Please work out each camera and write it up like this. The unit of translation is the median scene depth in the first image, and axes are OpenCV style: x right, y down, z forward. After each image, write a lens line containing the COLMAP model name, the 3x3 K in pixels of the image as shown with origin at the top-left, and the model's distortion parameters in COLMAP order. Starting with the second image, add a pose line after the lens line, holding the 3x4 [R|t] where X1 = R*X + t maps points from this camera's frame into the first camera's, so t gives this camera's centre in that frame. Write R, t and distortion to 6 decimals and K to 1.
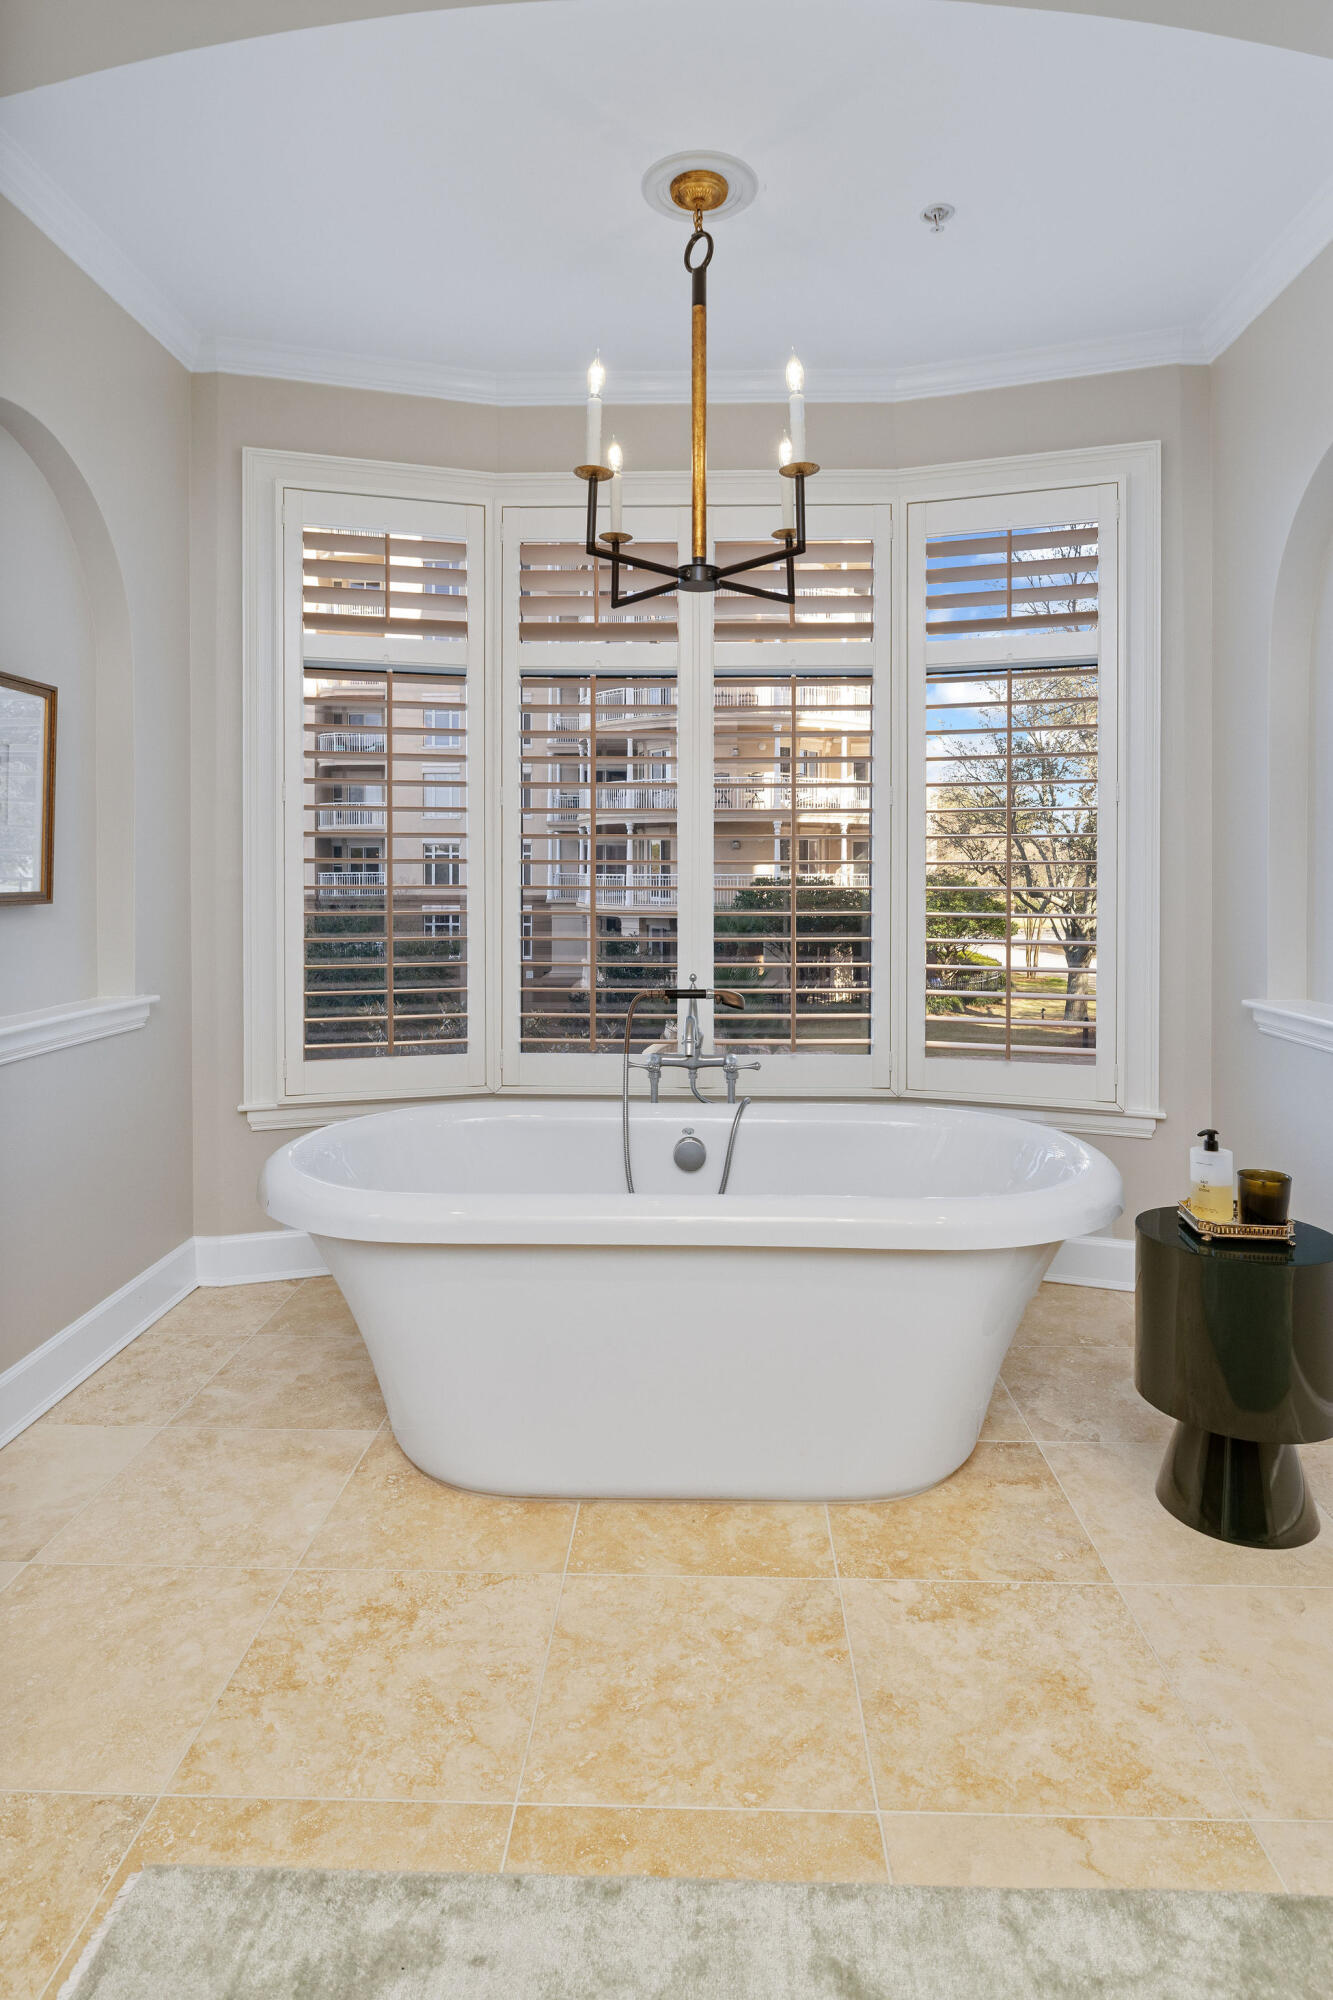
lens RADIAL K [[1114.6, 0, 682.2], [0, 1114.6, 881.4], [0, 0, 1]] dist [-0.006214, 0.000420]
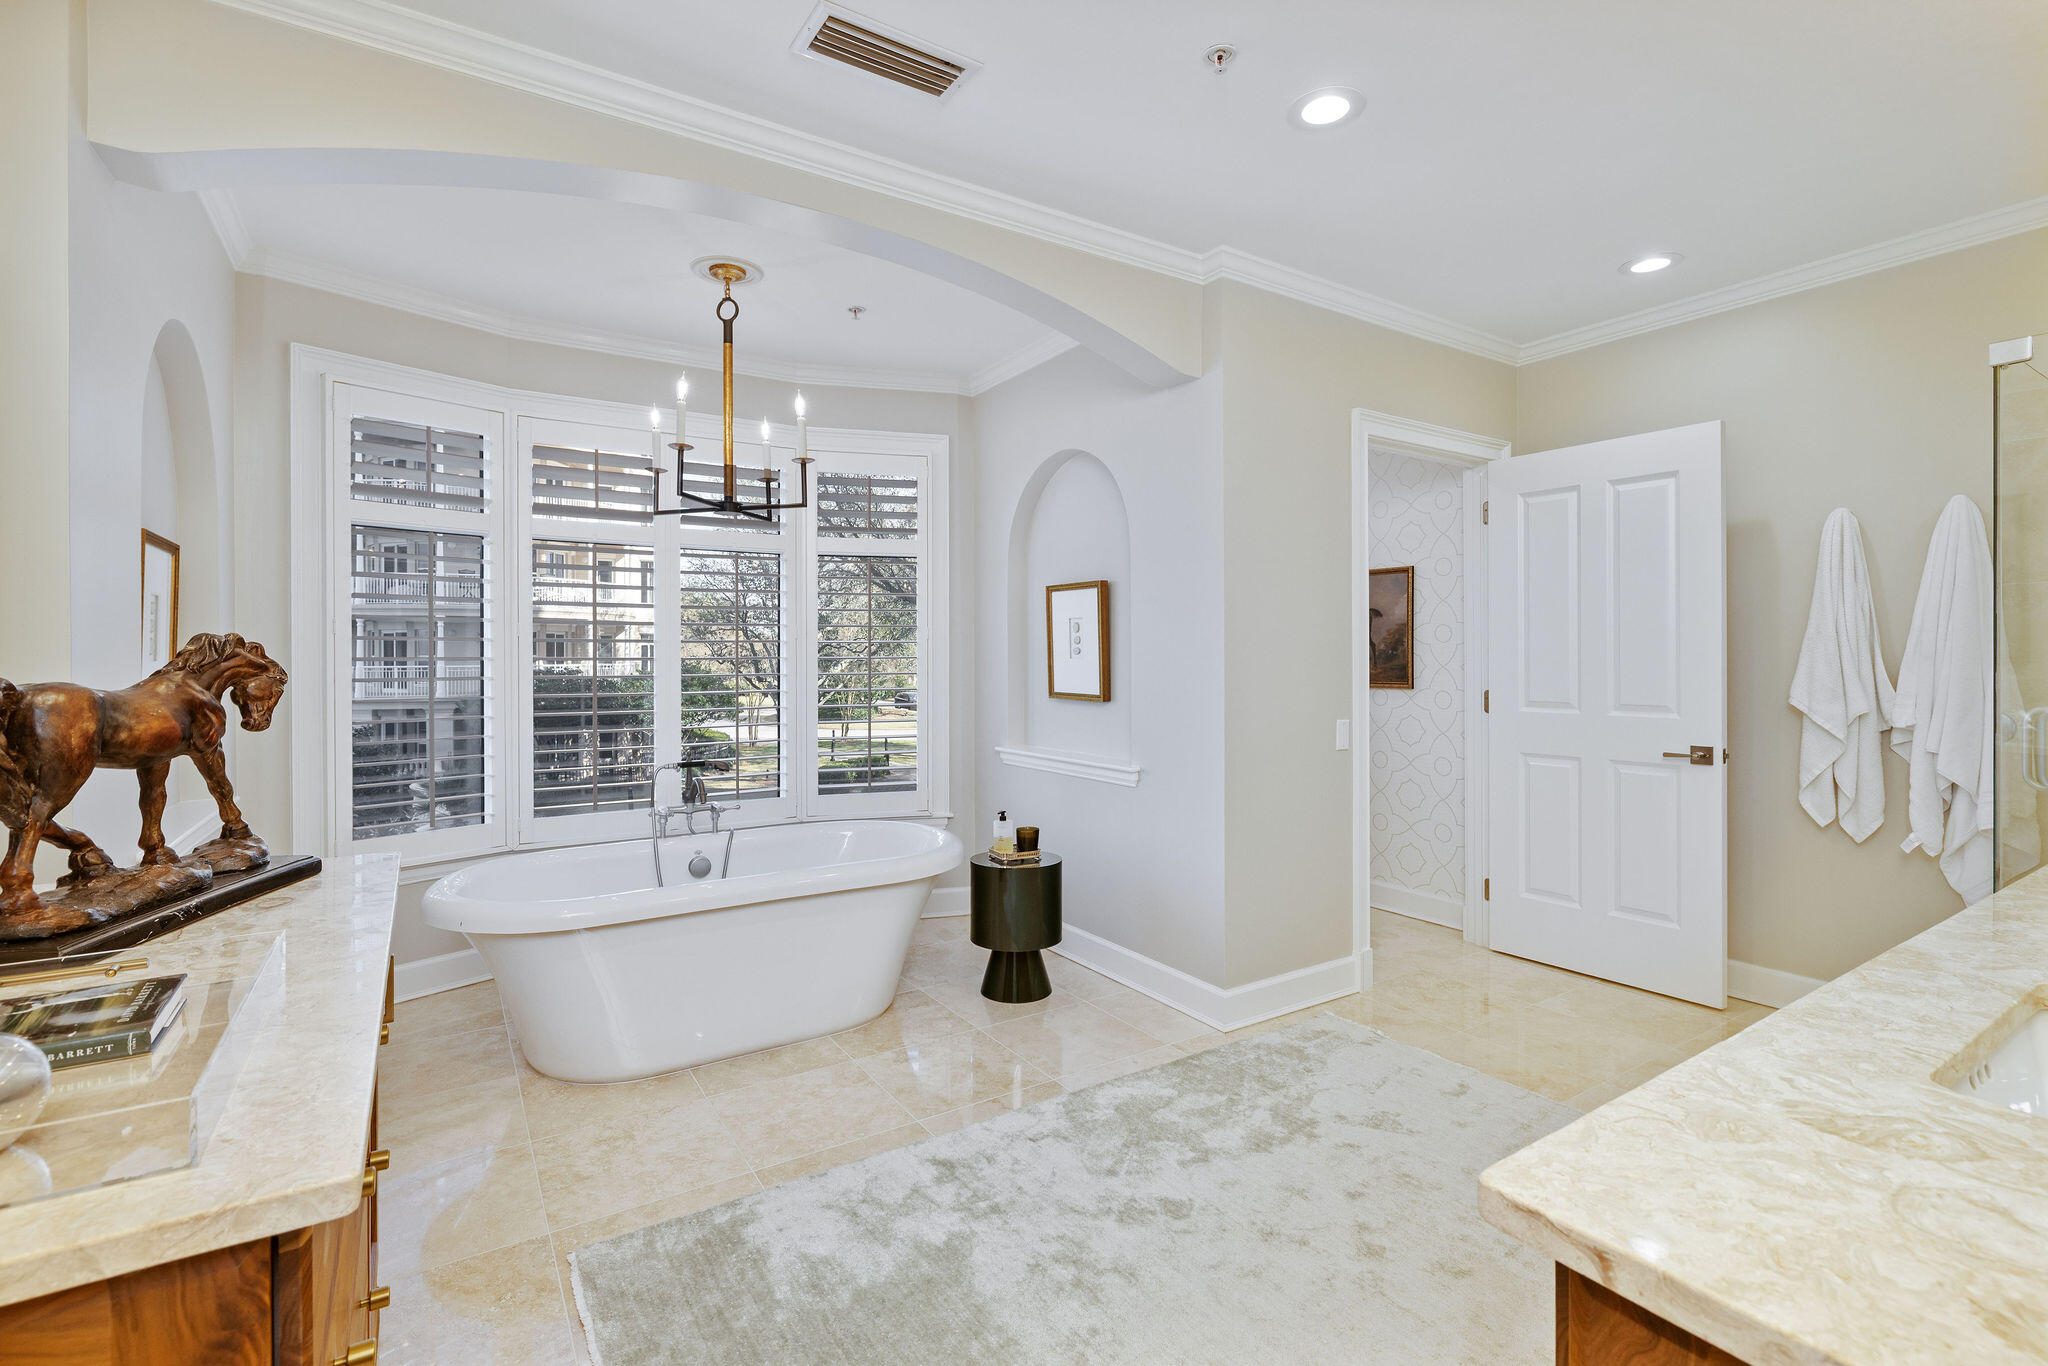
lens RADIAL K [[936.9, 0, 1025.5], [0, 936.9, 667.2], [0, 0, 1]] dist [-0.000416, -0.000062]
pose [[0.823972, -0.009586, 0.566550, -0.351362], [0.009462, 0.999950, 0.003158, -0.032808], [-0.566552, 0.002758, 0.824022, -0.331544]]
